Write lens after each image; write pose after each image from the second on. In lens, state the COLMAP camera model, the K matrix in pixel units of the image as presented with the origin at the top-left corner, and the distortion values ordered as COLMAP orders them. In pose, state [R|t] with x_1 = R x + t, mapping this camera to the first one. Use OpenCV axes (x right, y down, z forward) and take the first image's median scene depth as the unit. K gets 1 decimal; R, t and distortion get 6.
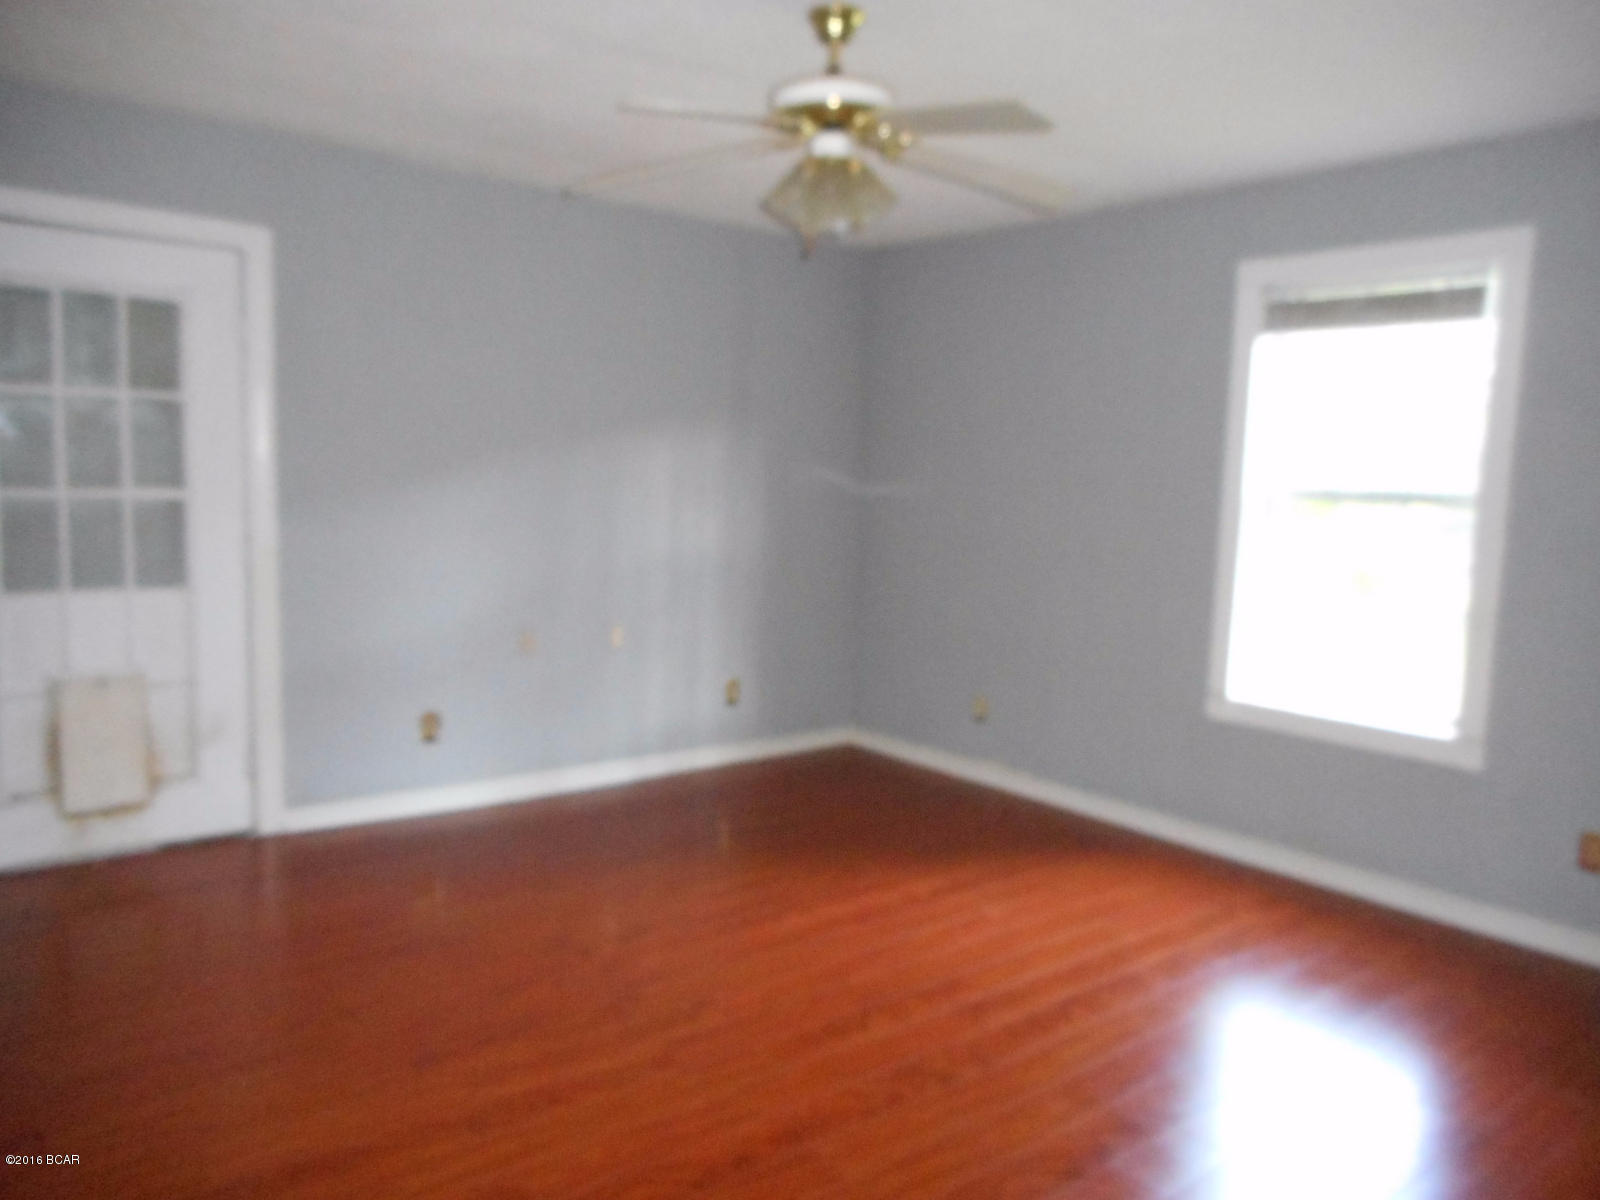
lens RADIAL K [[1161.5, 0, 774.8], [0, 1161.5, 602.1], [0, 0, 1]] dist [-0.079357, -0.001076]
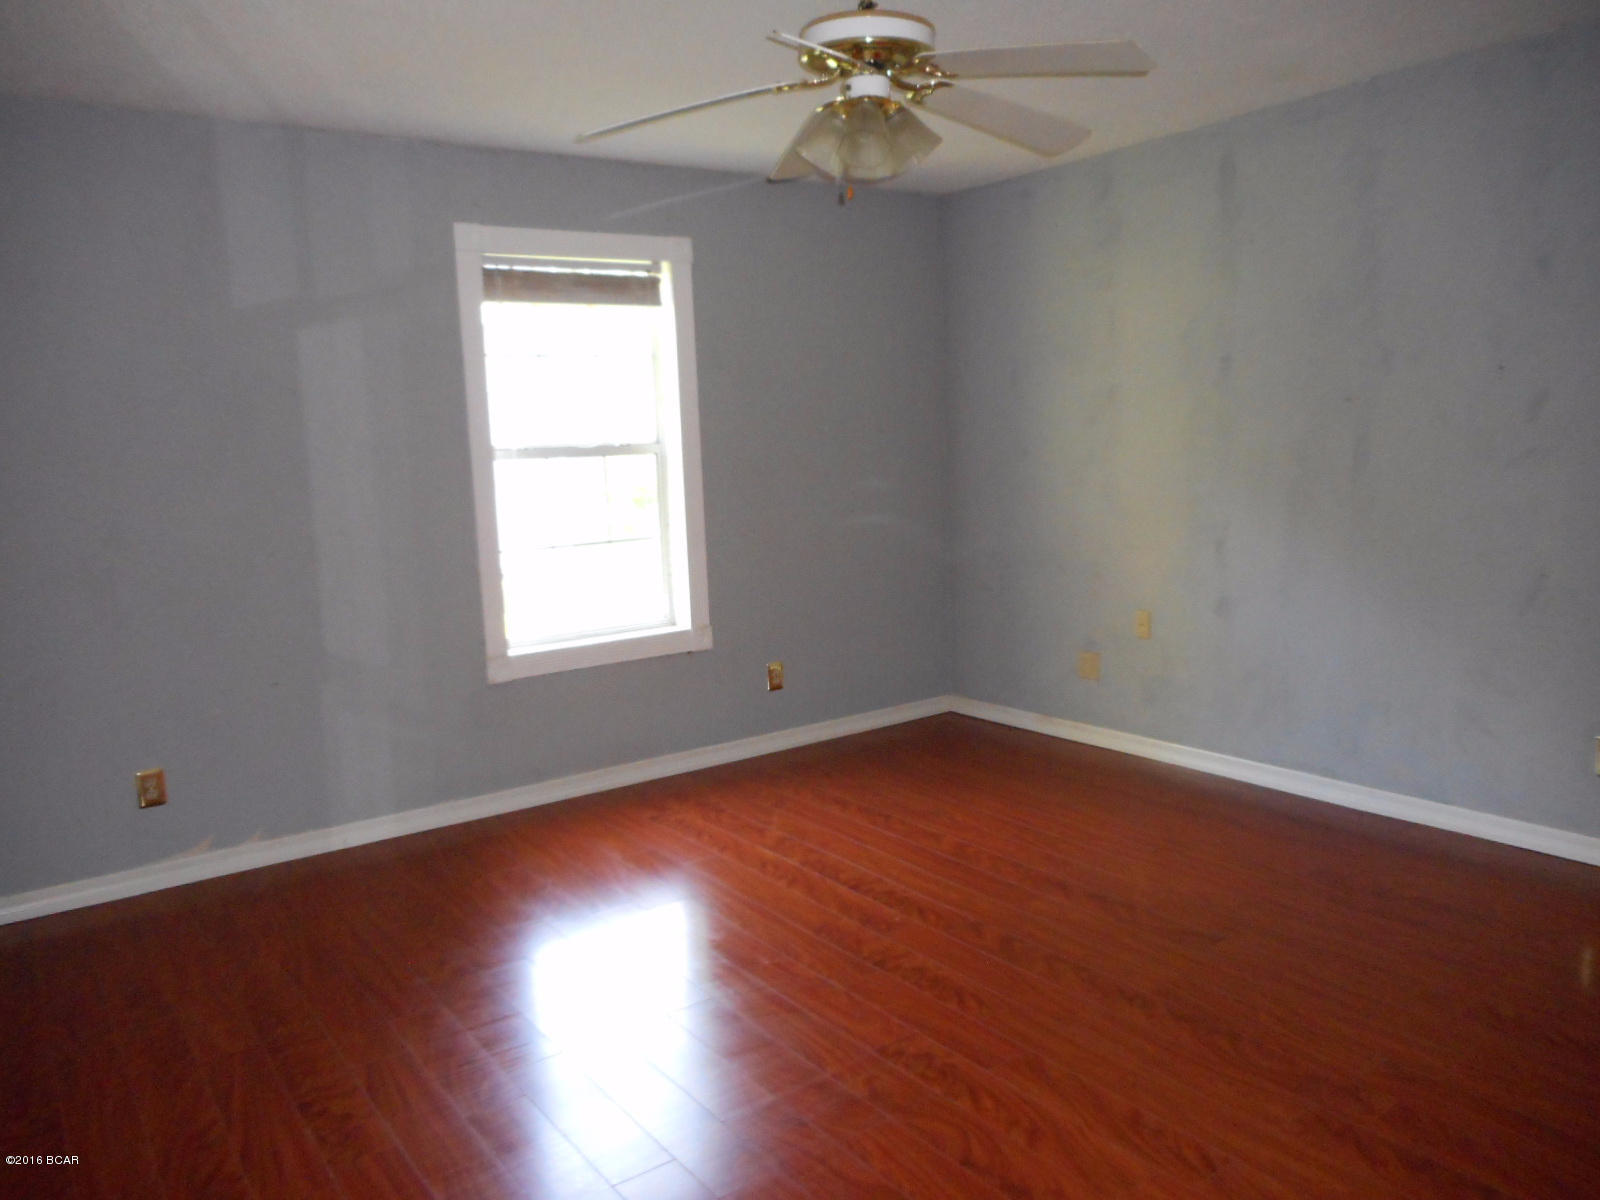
lens RADIAL K [[1161.5, 0, 774.8], [0, 1161.5, 602.1], [0, 0, 1]] dist [-0.079357, -0.001076]
pose [[0.052785, -0.166628, 0.984606, -0.756823], [0.161531, 0.974421, 0.156245, -0.111341], [-0.985455, 0.150797, 0.078351, 0.856690]]
